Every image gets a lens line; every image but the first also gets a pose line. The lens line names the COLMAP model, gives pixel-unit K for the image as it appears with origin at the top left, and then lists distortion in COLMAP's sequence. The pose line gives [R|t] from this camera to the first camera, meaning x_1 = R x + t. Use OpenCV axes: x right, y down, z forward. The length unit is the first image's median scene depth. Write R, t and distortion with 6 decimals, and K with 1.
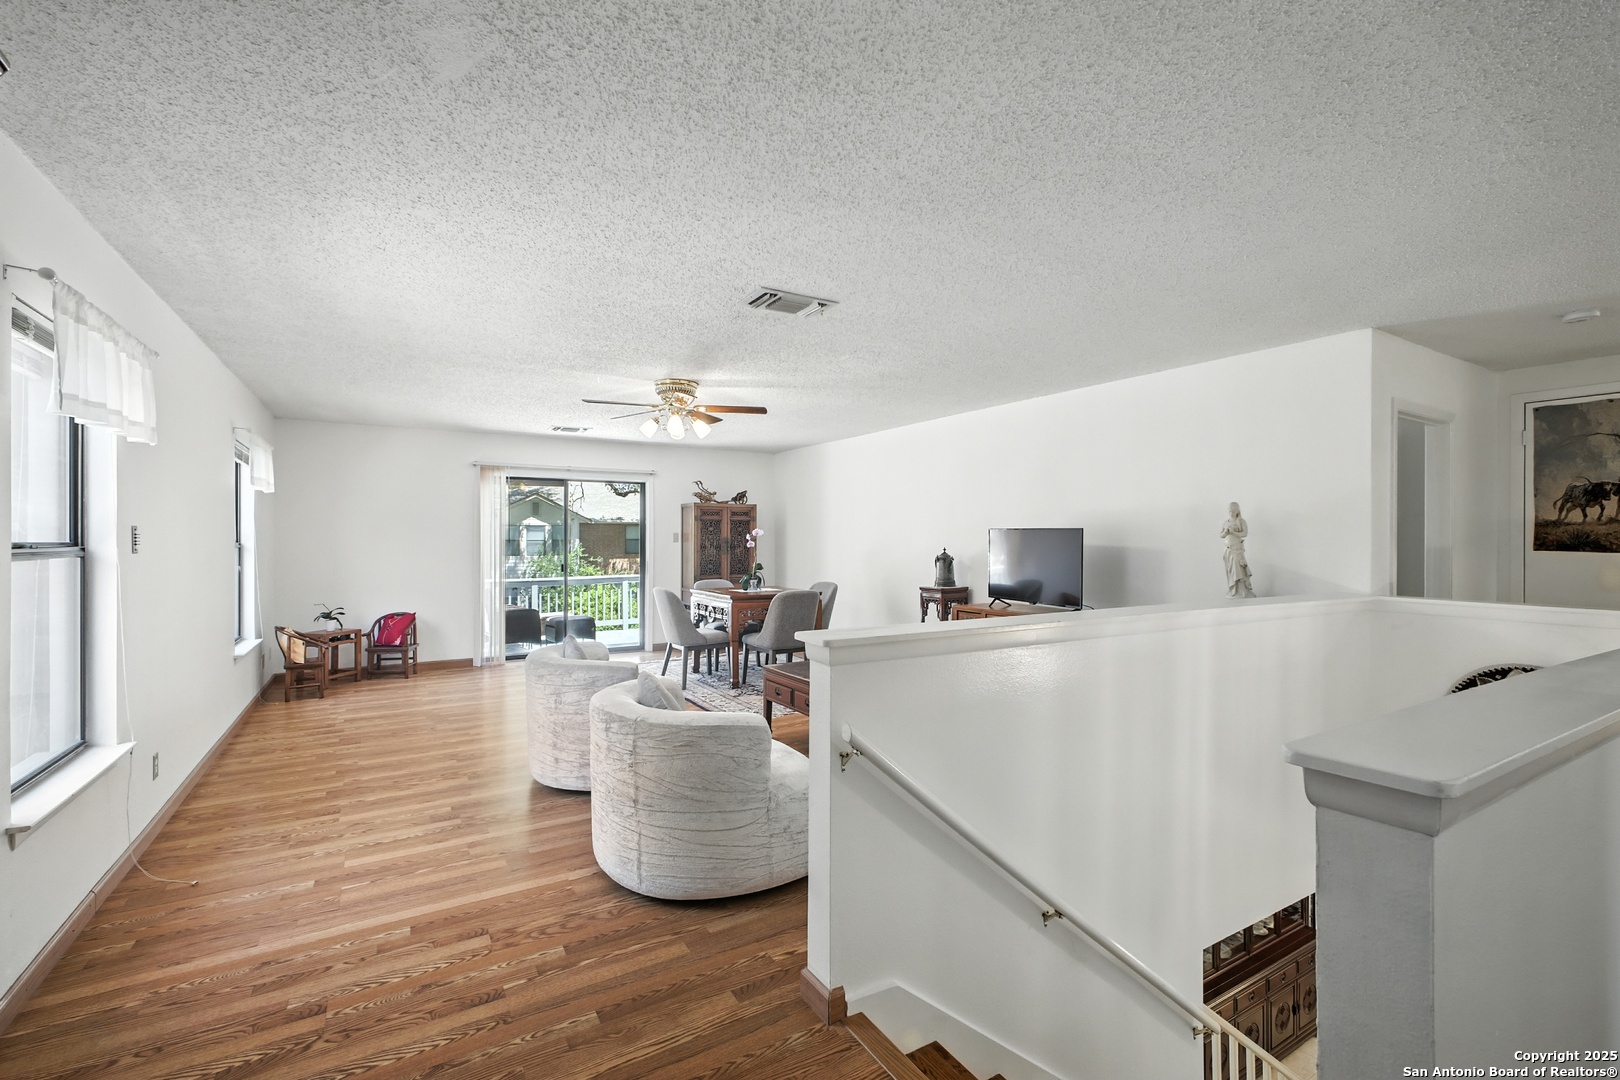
lens RADIAL K [[732.1, 0, 809.6], [0, 732.1, 536.7], [0, 0, 1]] dist [0.008307, 0.000126]
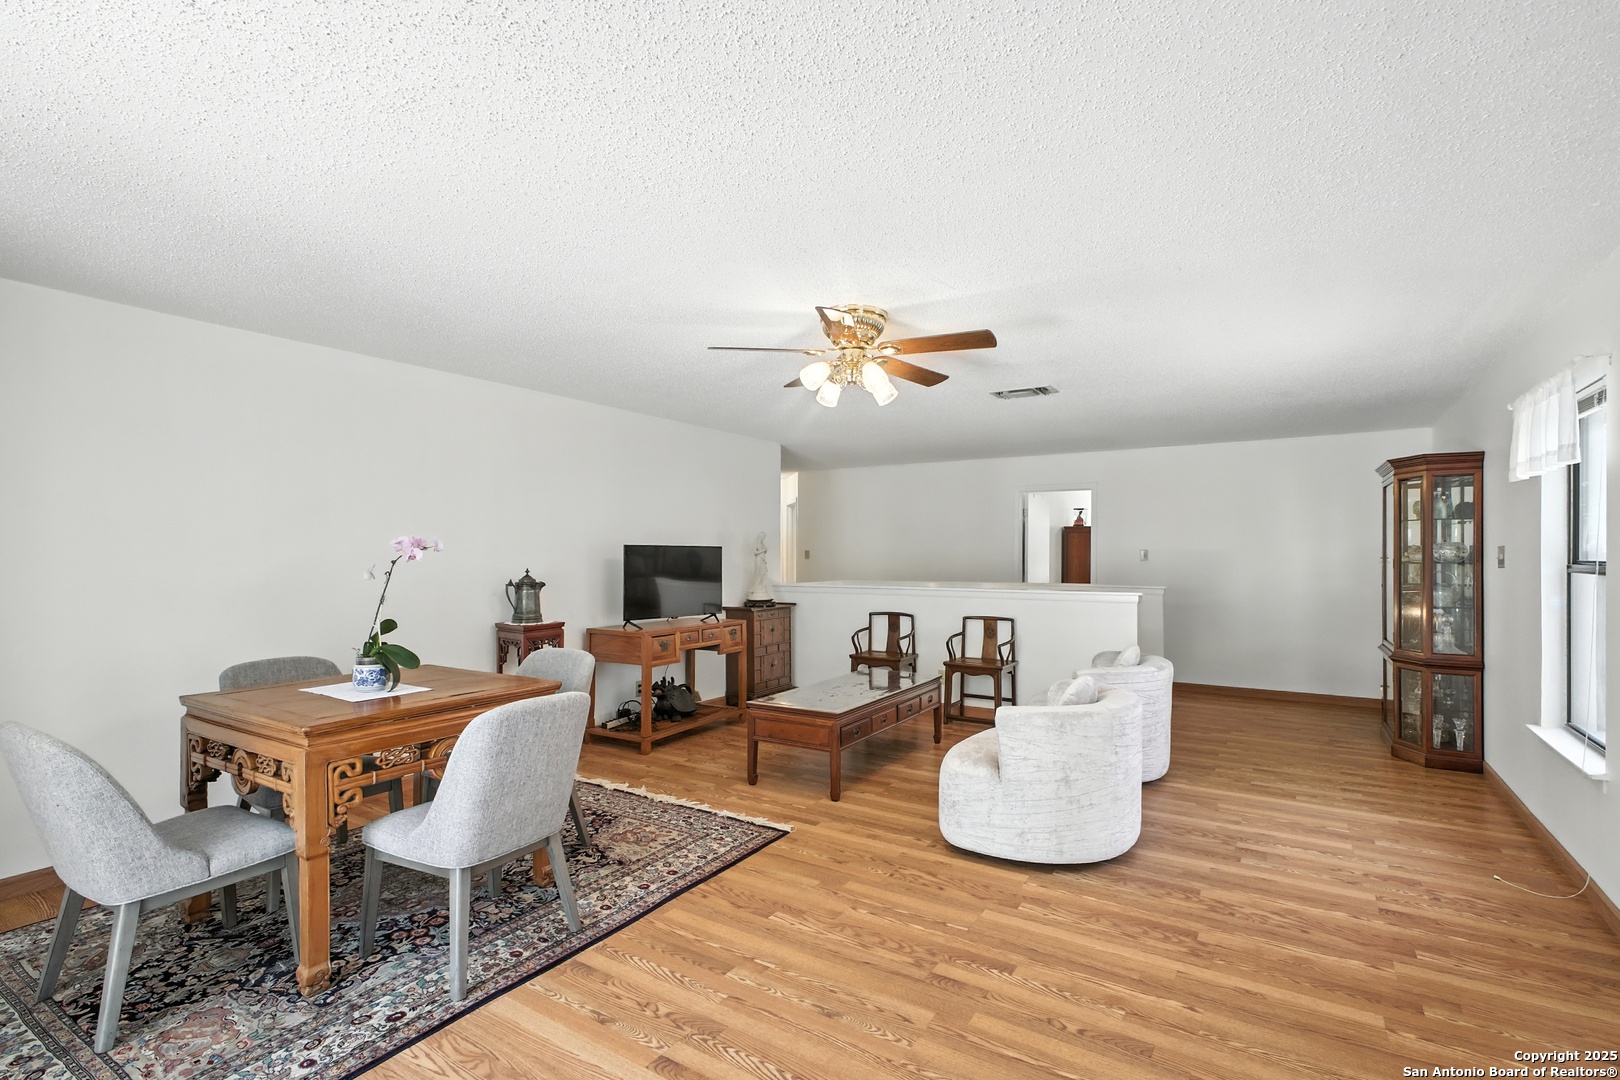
lens RADIAL K [[732.1, 0, 809.6], [0, 732.1, 536.7], [0, 0, 1]] dist [0.008307, 0.000126]
pose [[-0.444838, 0.014648, 0.895491, -1.106708], [-0.003647, 0.999828, -0.018167, -0.011561], [-0.895603, -0.011347, -0.444709, 1.949144]]
